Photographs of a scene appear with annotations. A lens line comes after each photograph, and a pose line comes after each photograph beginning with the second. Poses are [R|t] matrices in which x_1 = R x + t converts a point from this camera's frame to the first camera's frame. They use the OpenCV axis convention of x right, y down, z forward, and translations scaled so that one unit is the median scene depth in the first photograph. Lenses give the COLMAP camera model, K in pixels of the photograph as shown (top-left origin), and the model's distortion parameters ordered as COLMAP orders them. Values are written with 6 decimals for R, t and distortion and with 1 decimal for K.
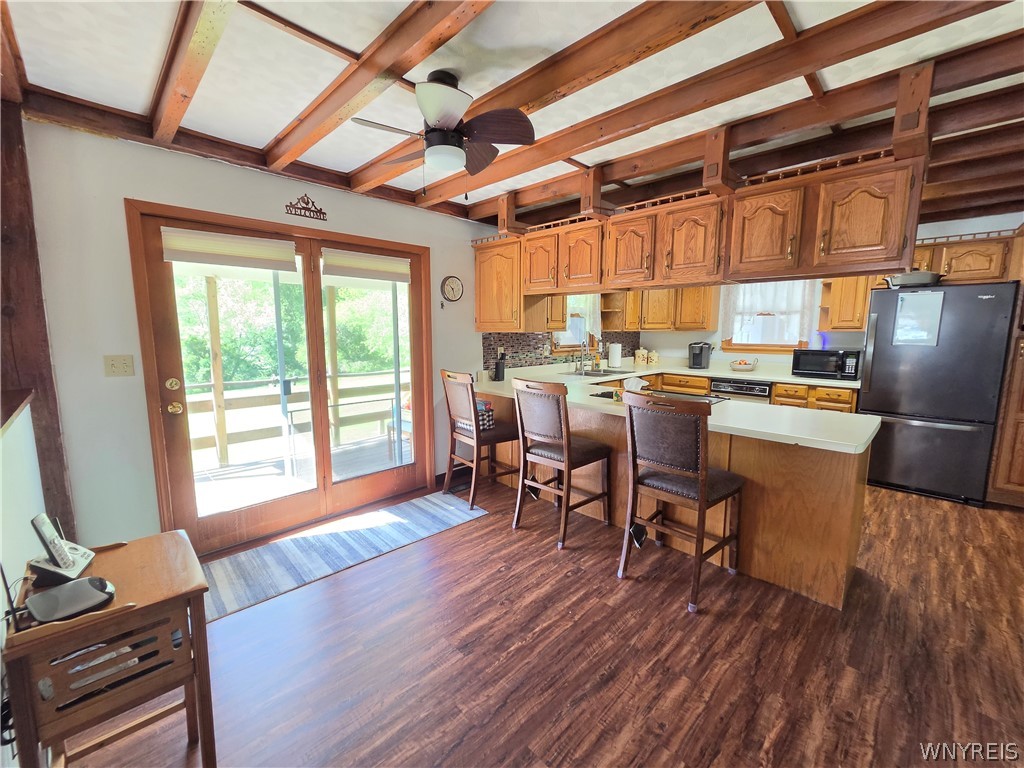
lens RADIAL K [[421.7, 0, 511.8], [0, 421.7, 386.9], [0, 0, 1]] dist [-0.001112, 0.001098]
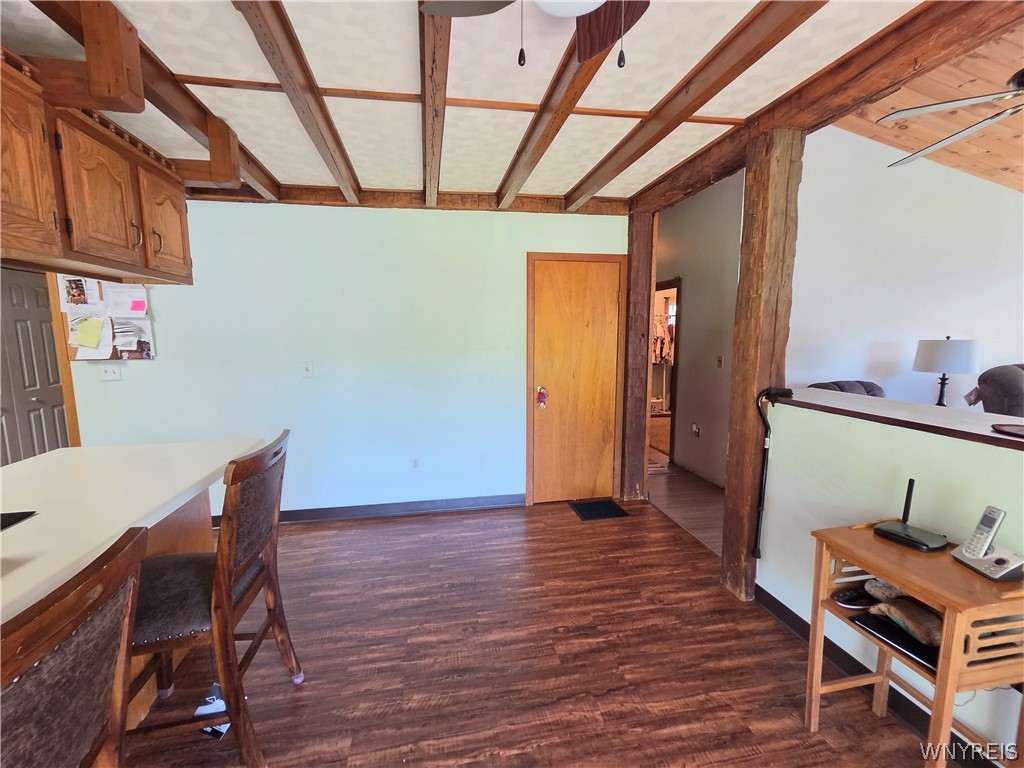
lens RADIAL K [[421.7, 0, 502.1], [0, 421.7, 385.5], [0, 0, 1]] dist [-0.001112, 0.001098]
pose [[-0.819736, -0.066068, 0.568919, -0.280111], [0.081263, 0.969858, 0.229719, -0.160545], [-0.566948, 0.234541, -0.789659, 1.089030]]
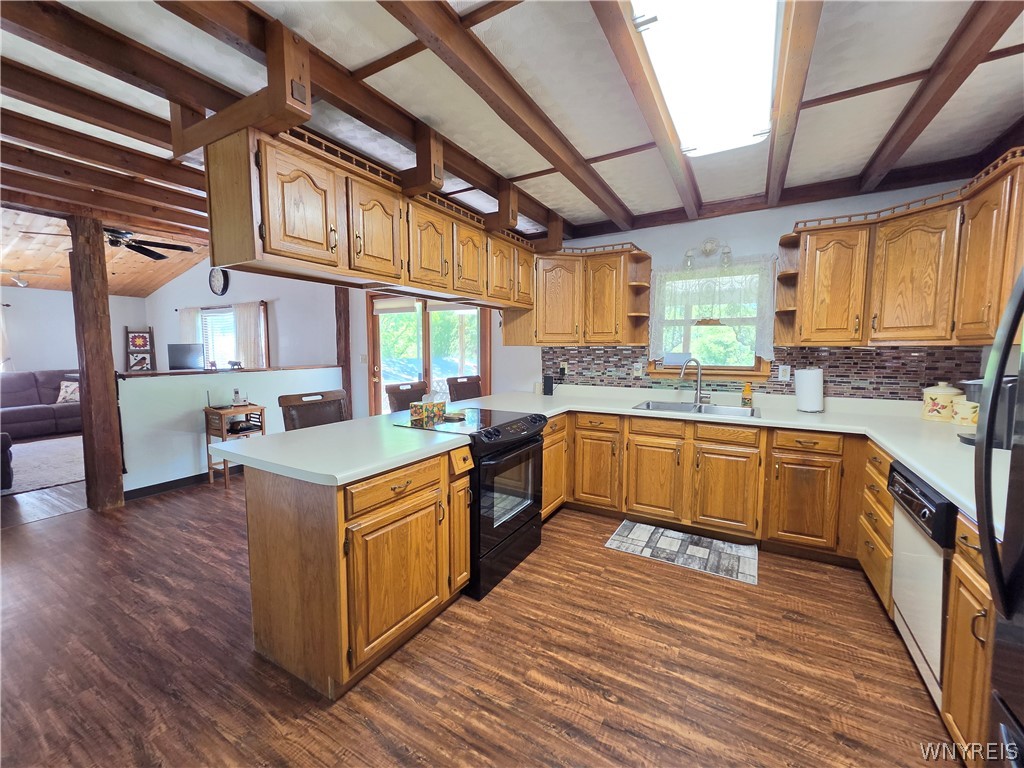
lens RADIAL K [[421.7, 0, 506.0], [0, 421.7, 384.3], [0, 0, 1]] dist [-0.001112, 0.001098]
pose [[0.254101, 0.086955, -0.963261, 1.472705], [-0.131091, 0.989856, 0.054775, -0.131118], [0.958253, 0.112357, 0.262922, 1.027429]]
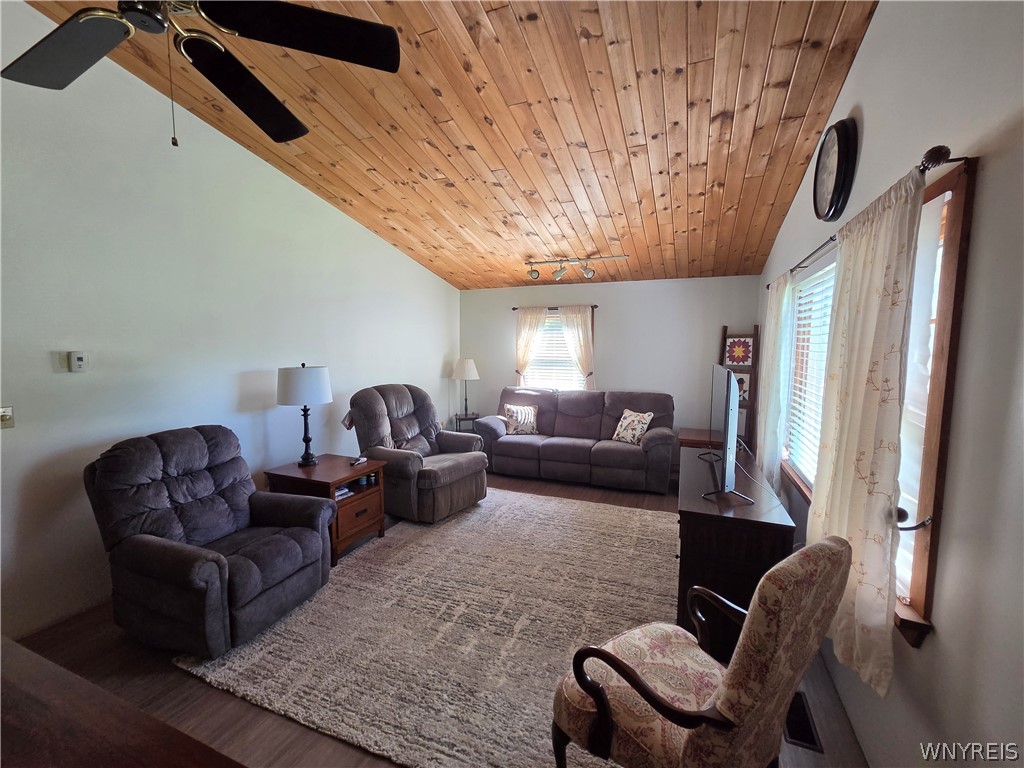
lens RADIAL K [[441.9, 0, 509.6], [0, 441.9, 384.4], [0, 0, 1]] dist [-0.002019, -0.000518]
pose [[-0.923714, 0.033494, -0.381617, -0.767170], [-0.052500, 0.975703, 0.212715, -0.133245], [0.379469, 0.216523, -0.899512, 0.545463]]
